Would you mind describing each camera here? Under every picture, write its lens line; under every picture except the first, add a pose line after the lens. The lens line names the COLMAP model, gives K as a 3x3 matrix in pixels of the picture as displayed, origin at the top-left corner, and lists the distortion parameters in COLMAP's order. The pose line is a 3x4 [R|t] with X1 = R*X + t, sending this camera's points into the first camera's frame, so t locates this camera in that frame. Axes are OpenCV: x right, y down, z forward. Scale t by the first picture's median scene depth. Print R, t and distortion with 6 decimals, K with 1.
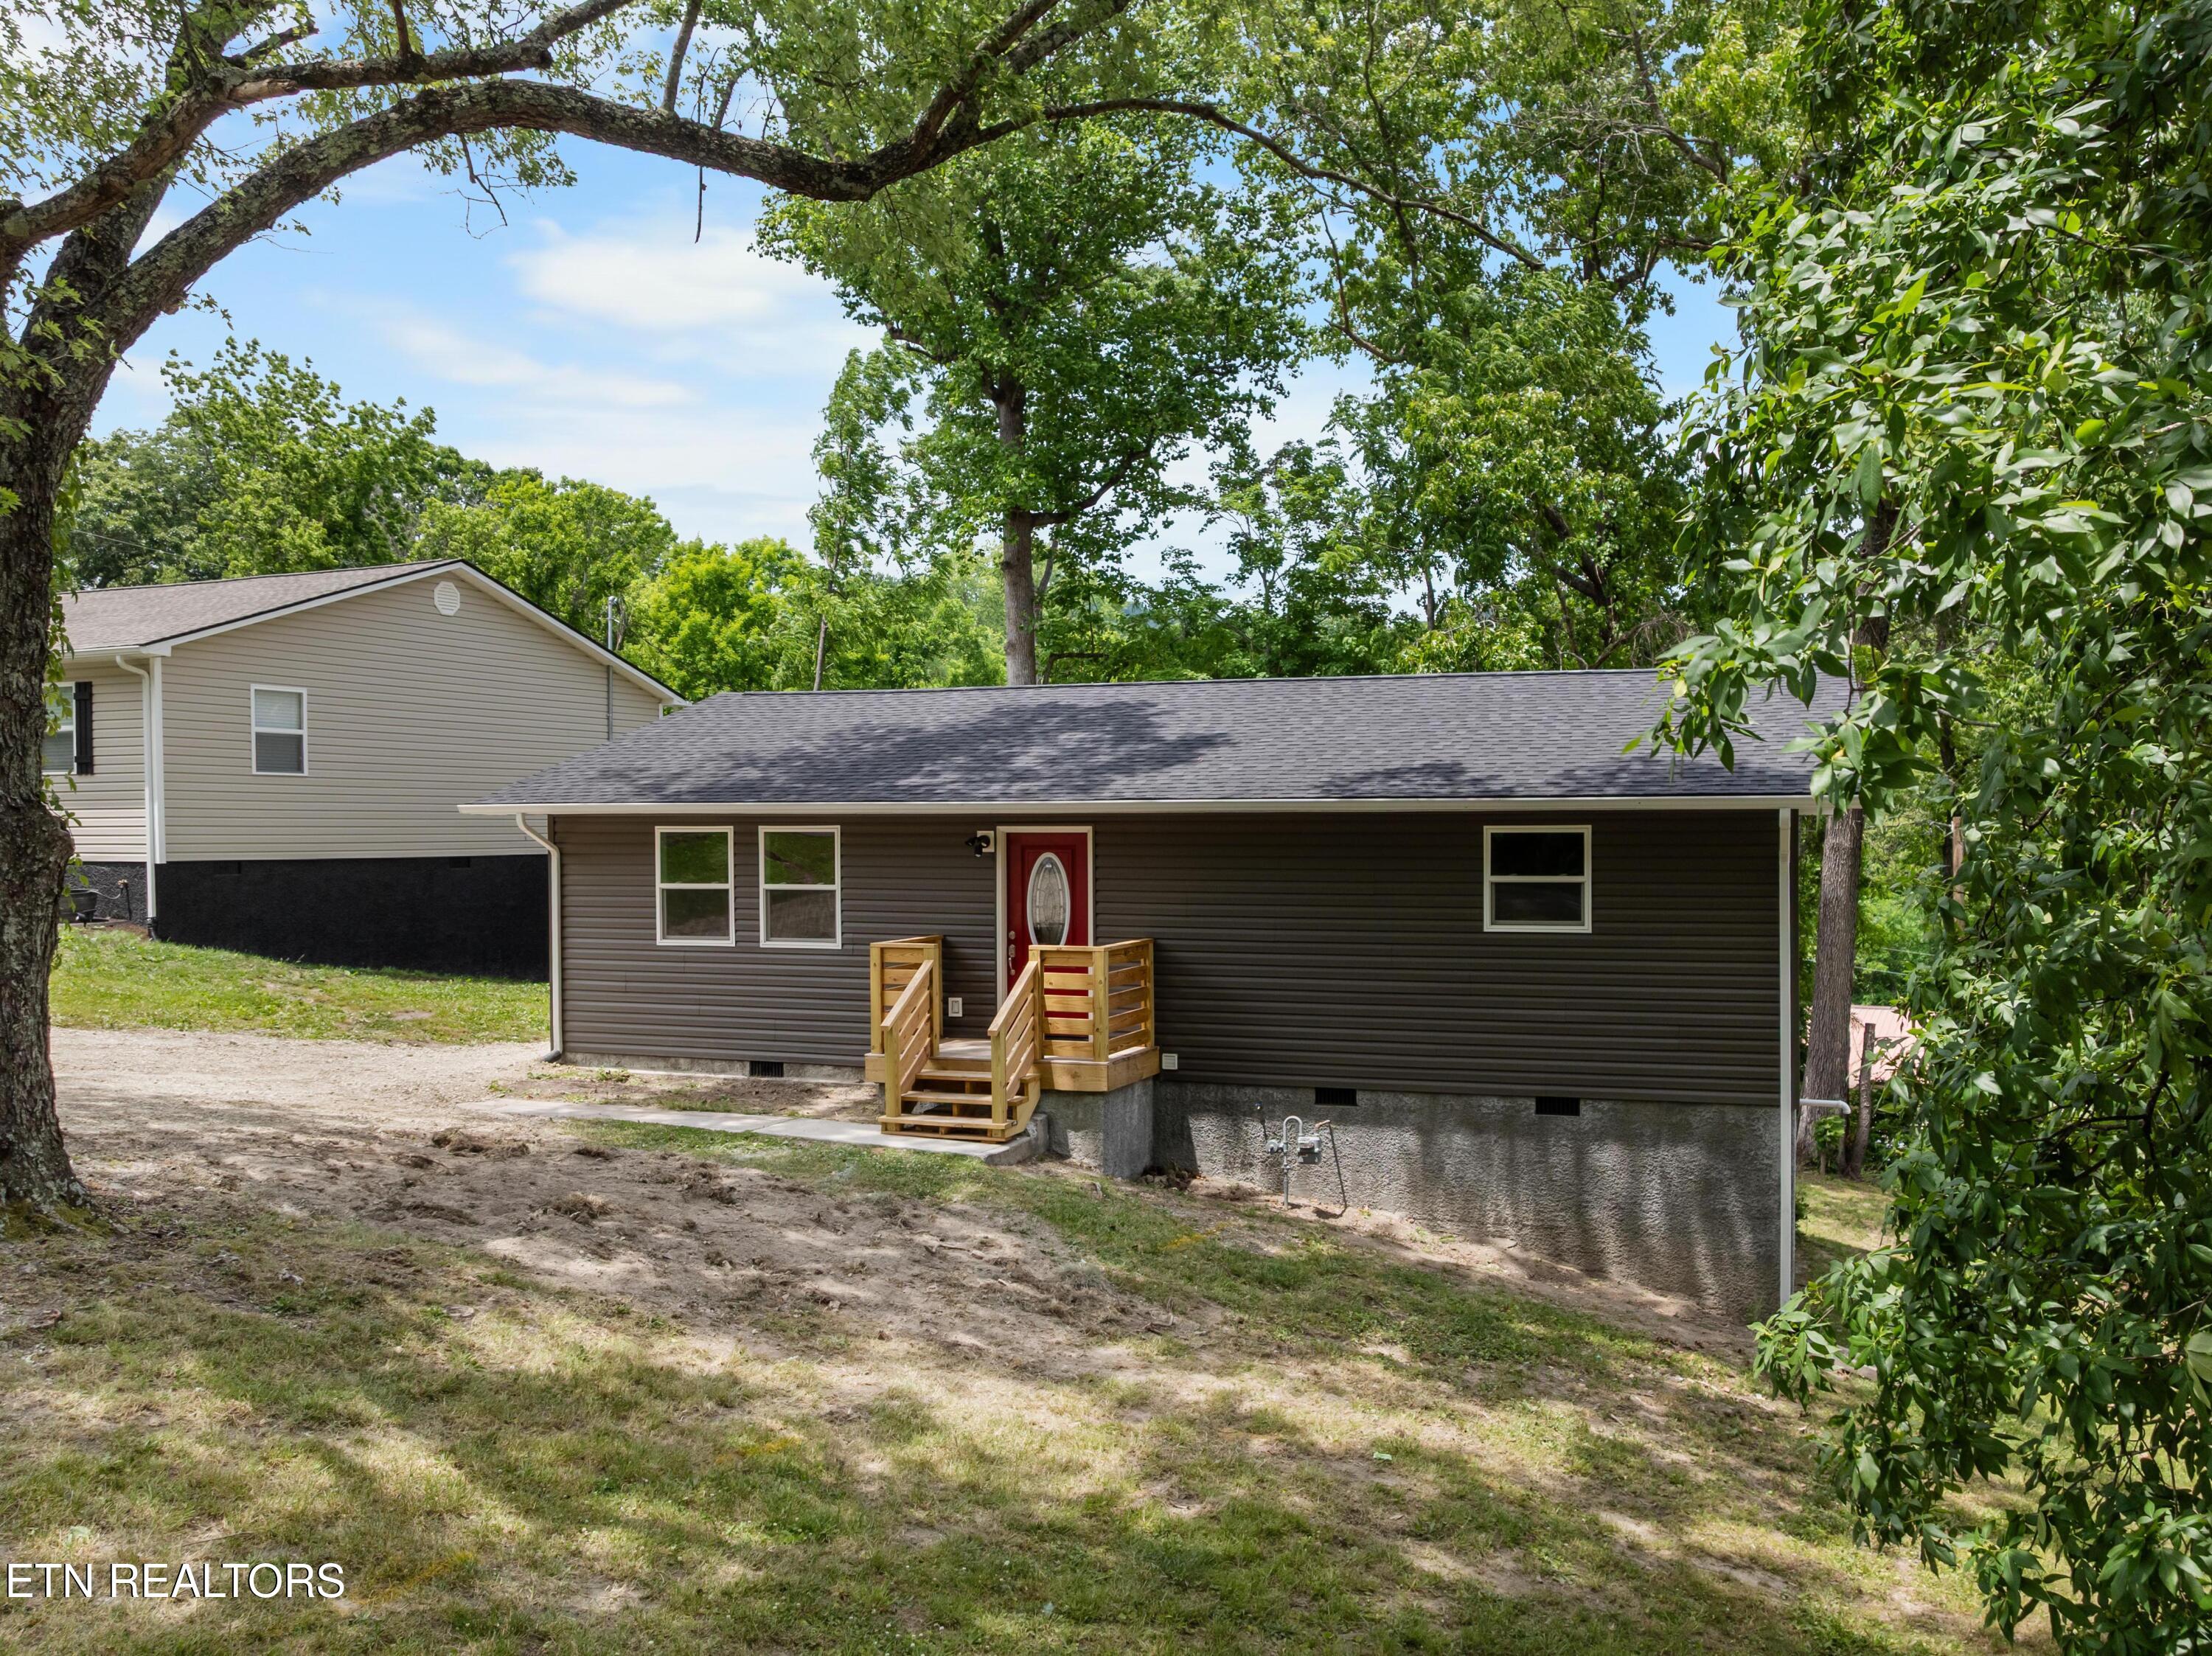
lens RADIAL K [[1665.6, 0, 1106.0], [0, 1665.6, 828.0], [0, 0, 1]] dist [-0.002723, -0.001580]
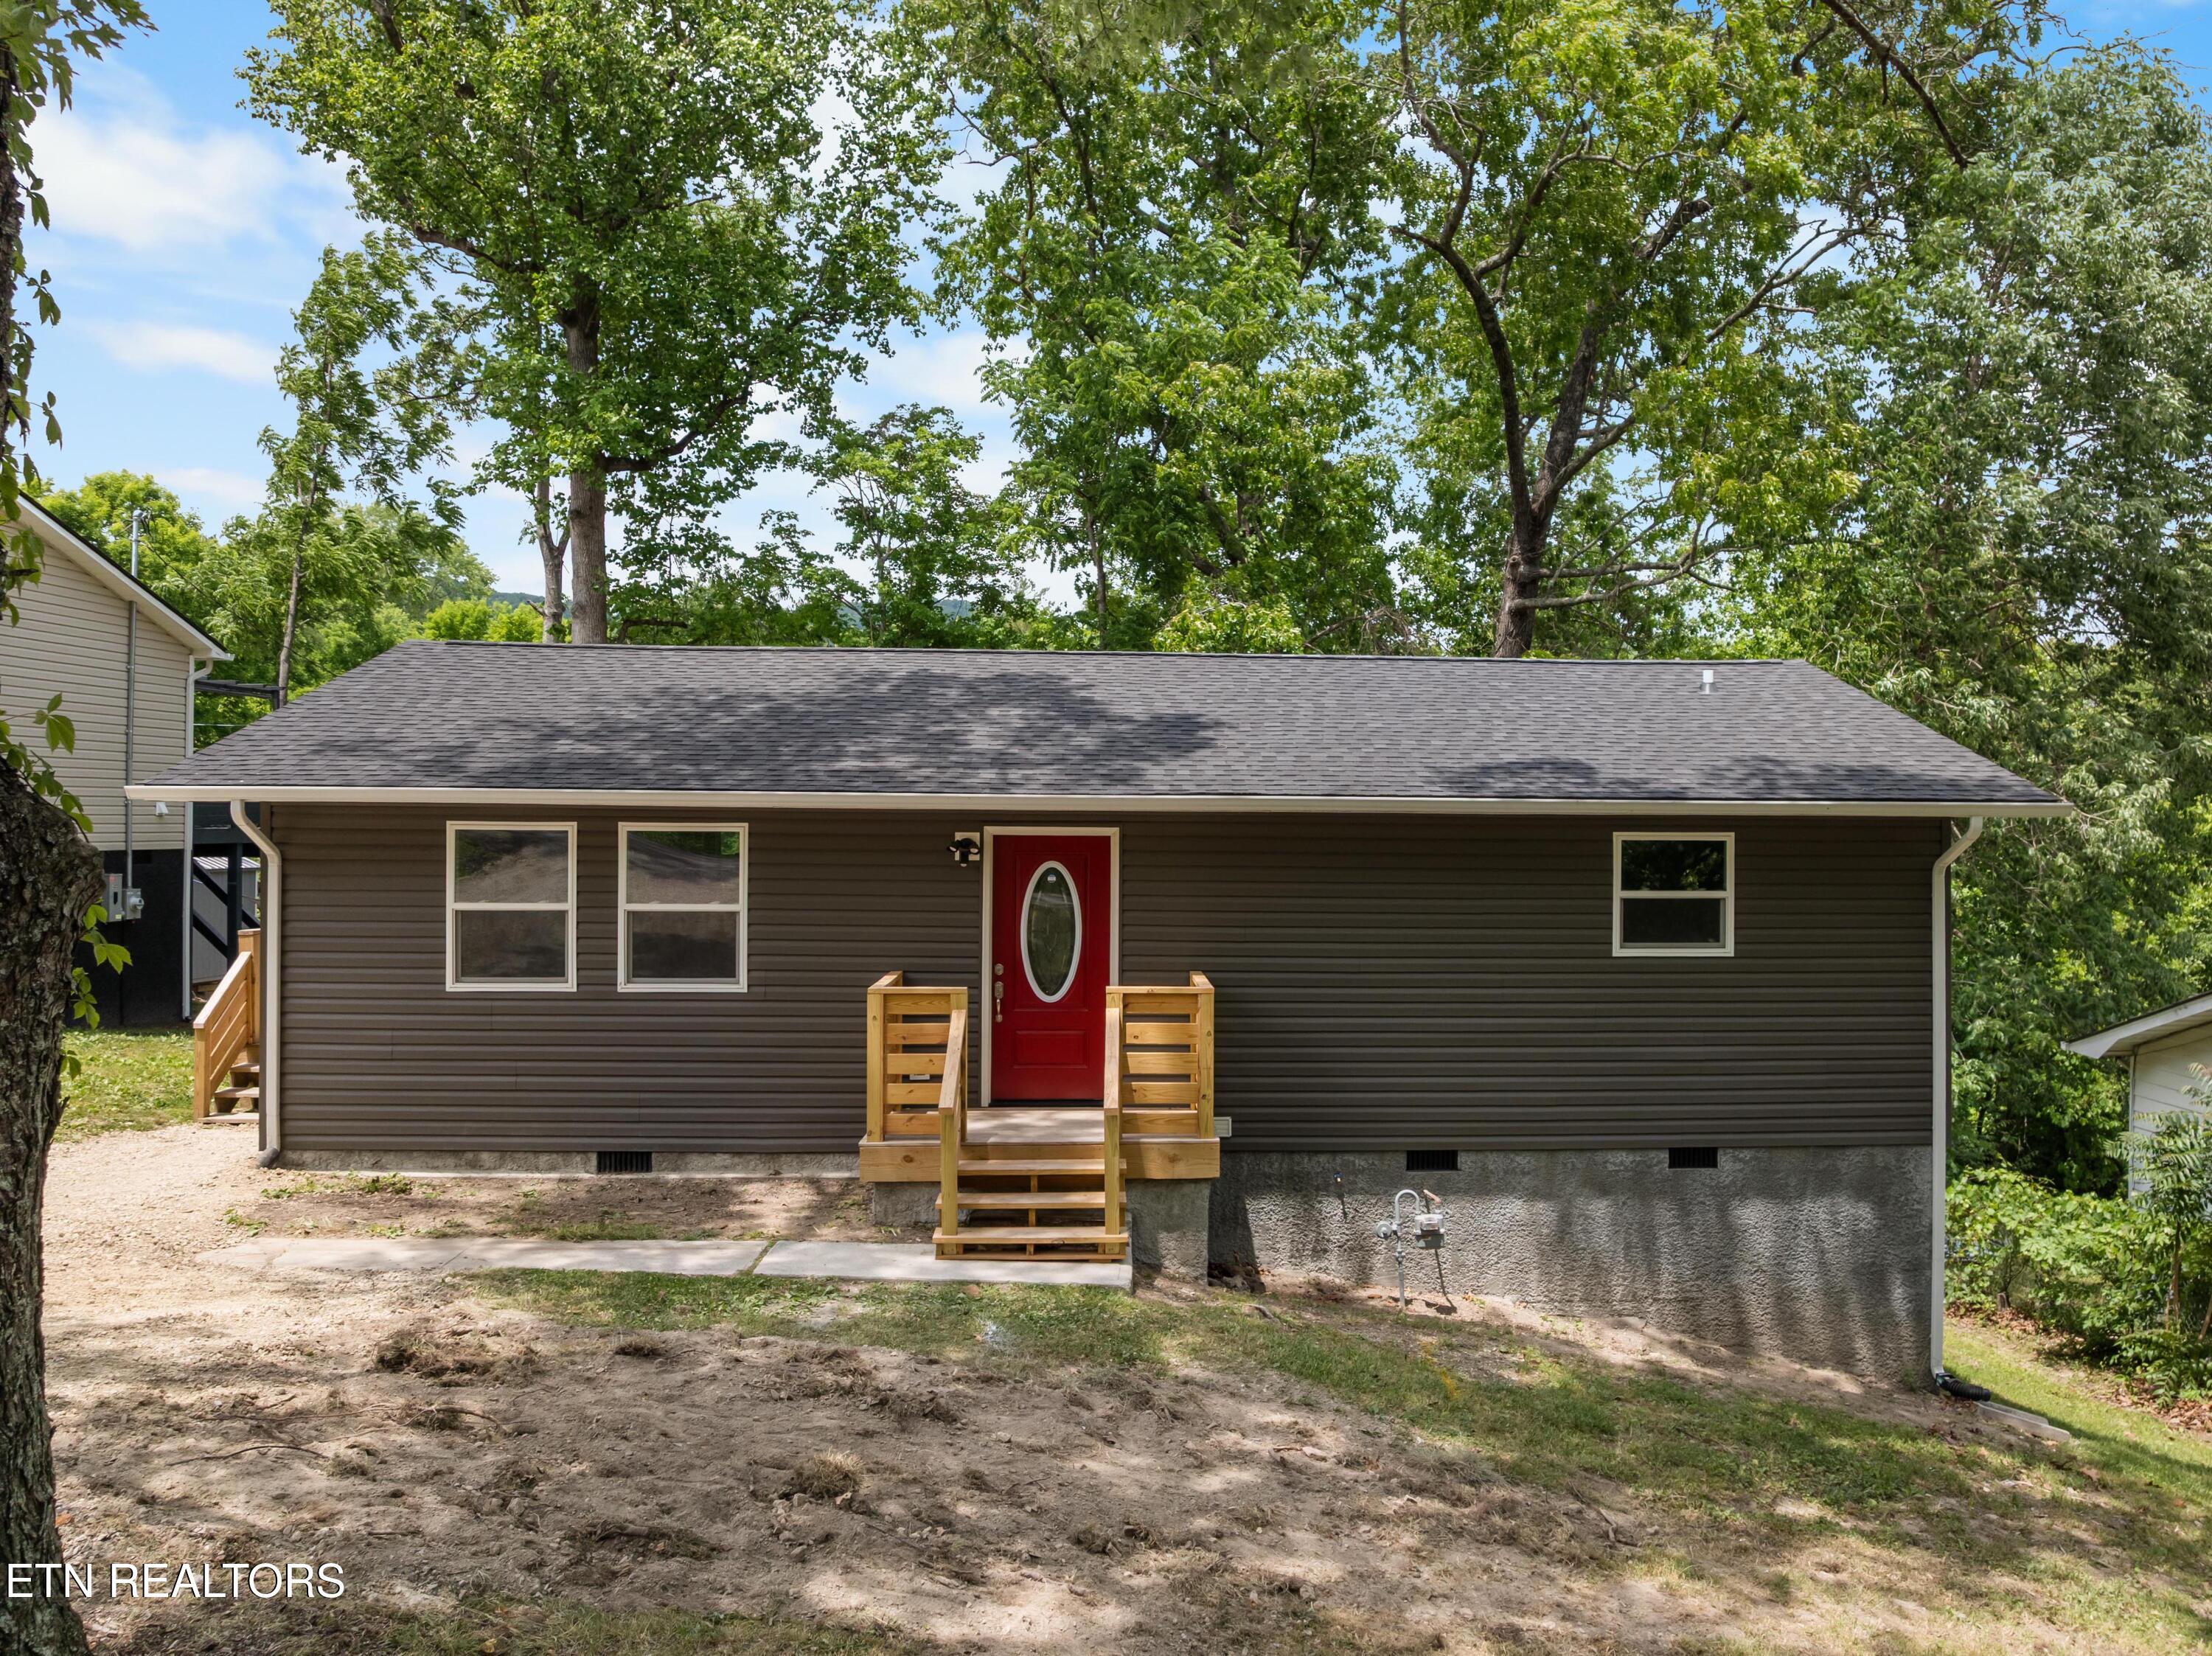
lens RADIAL K [[1657.6, 0, 1106.8], [0, 1657.6, 784.4], [0, 0, 1]] dist [0.001123, -0.060946]
pose [[0.930827, 0.017311, 0.365051, -0.296656], [-0.009349, 0.999679, -0.023566, -0.002990], [-0.365341, 0.018523, 0.930689, 0.280029]]
